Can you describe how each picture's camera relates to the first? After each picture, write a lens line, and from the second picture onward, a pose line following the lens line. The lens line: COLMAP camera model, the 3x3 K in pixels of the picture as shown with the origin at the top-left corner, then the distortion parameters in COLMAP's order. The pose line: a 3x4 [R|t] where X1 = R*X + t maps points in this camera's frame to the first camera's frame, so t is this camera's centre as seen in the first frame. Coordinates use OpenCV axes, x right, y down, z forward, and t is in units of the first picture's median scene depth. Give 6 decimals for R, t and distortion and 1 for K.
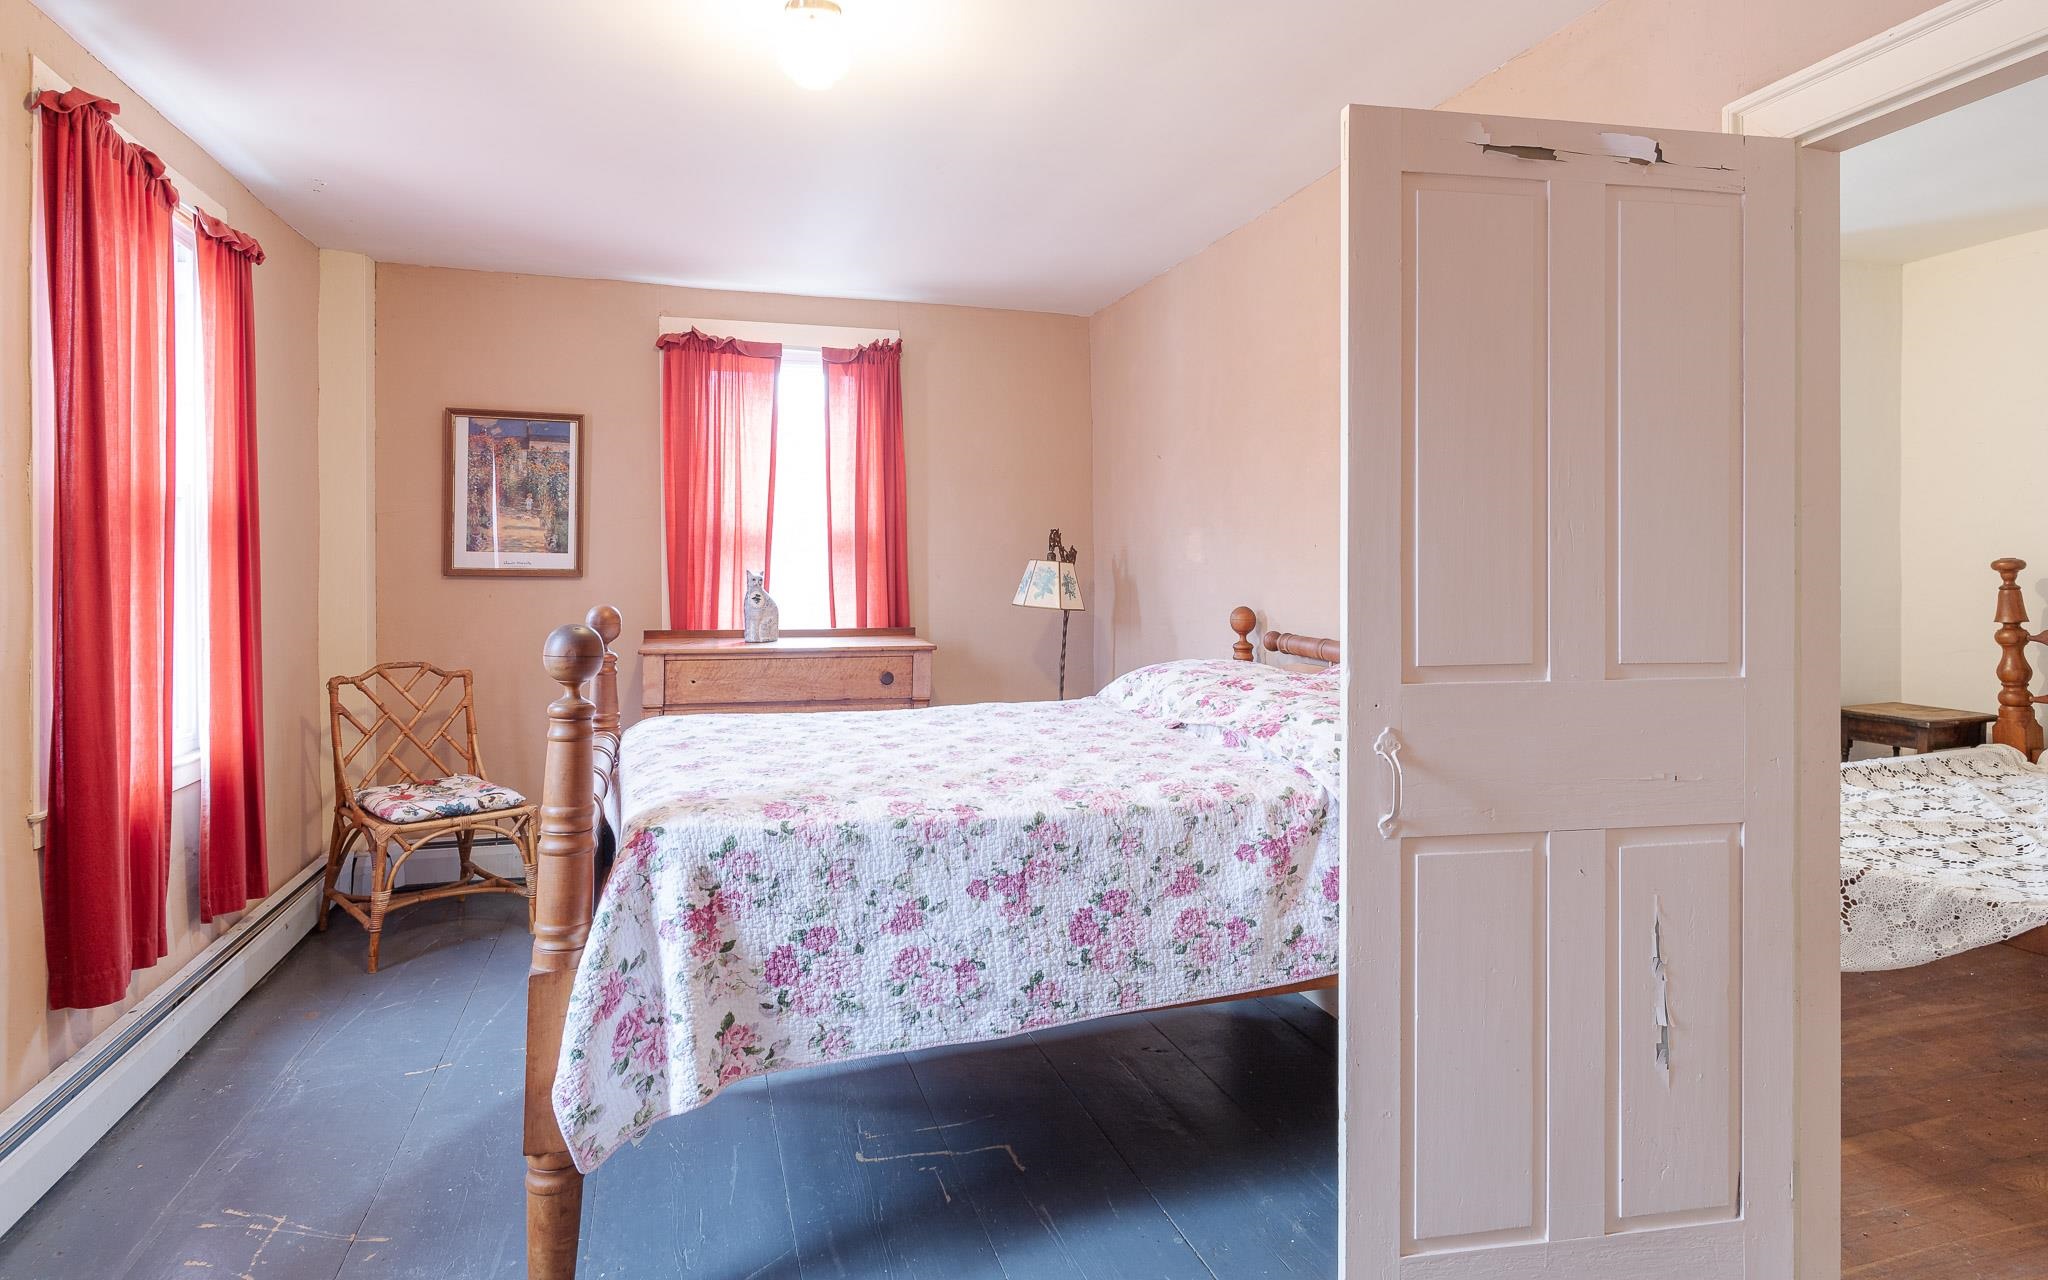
lens RADIAL K [[1079.7, 0, 1015.3], [0, 1079.7, 573.1], [0, 0, 1]] dist [-0.000472, -0.001129]
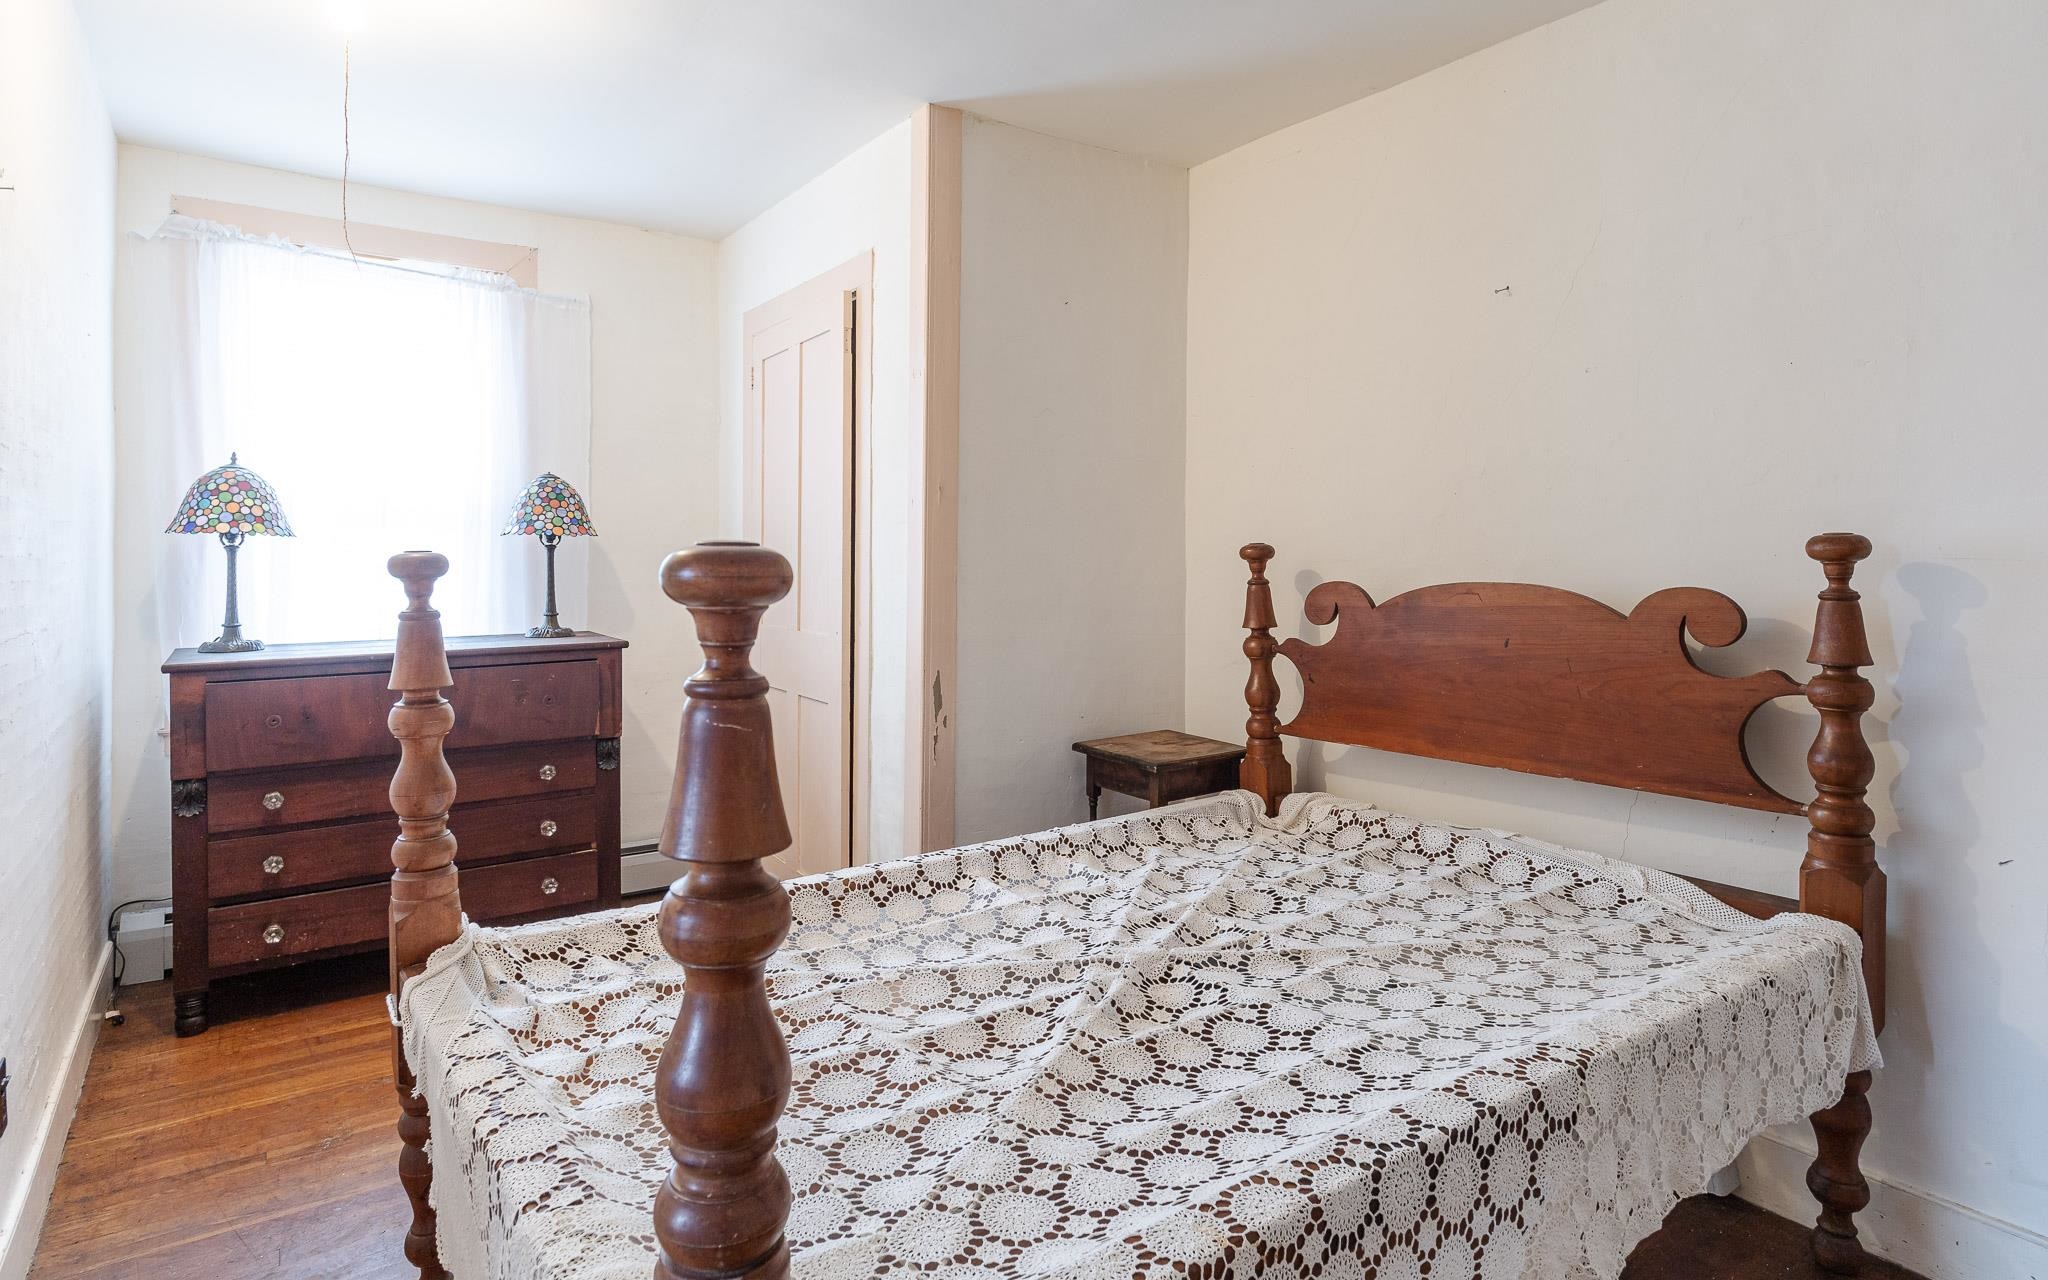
lens RADIAL K [[1116.0, 0, 1032.5], [0, 1116.0, 577.3], [0, 0, 1]] dist [0.000148, -0.001260]
pose [[0.948318, 0.002297, 0.317313, 0.978968], [-0.006024, 0.999924, 0.010764, 0.004803], [-0.317264, -0.012120, 0.948260, 0.574807]]
